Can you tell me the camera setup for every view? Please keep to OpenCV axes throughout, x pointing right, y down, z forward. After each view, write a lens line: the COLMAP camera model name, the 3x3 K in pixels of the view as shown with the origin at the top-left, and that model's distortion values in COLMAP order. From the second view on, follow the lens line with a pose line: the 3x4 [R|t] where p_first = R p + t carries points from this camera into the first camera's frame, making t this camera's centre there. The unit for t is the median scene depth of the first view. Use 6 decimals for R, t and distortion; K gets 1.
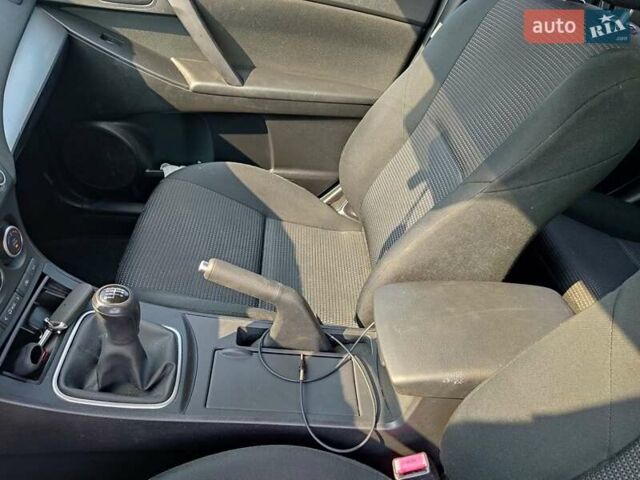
lens RADIAL K [[621.5, 0, 320.0], [0, 621.5, 240.0], [0, 0, 1]] dist [0.008968, 0.004169]
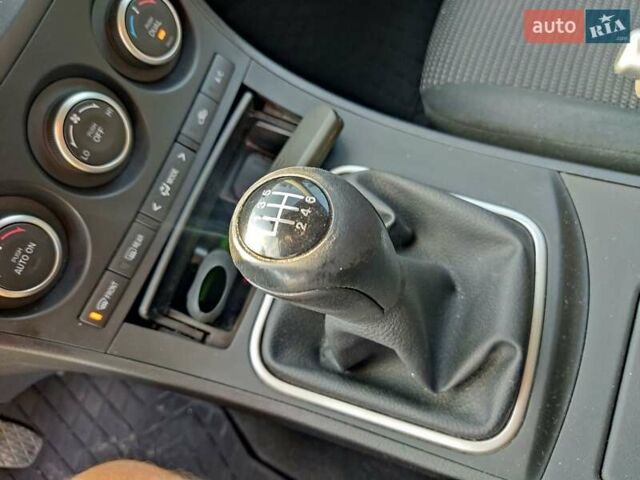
lens RADIAL K [[499.9, 0, 320.0], [0, 499.9, 240.0], [0, 0, 1]] dist [-0.026517, -0.001625]
pose [[0.790599, 0.145050, -0.594907, -0.162377], [0.171352, 0.880317, 0.442357, -0.001459], [0.587871, -0.451666, 0.671123, 0.764007]]
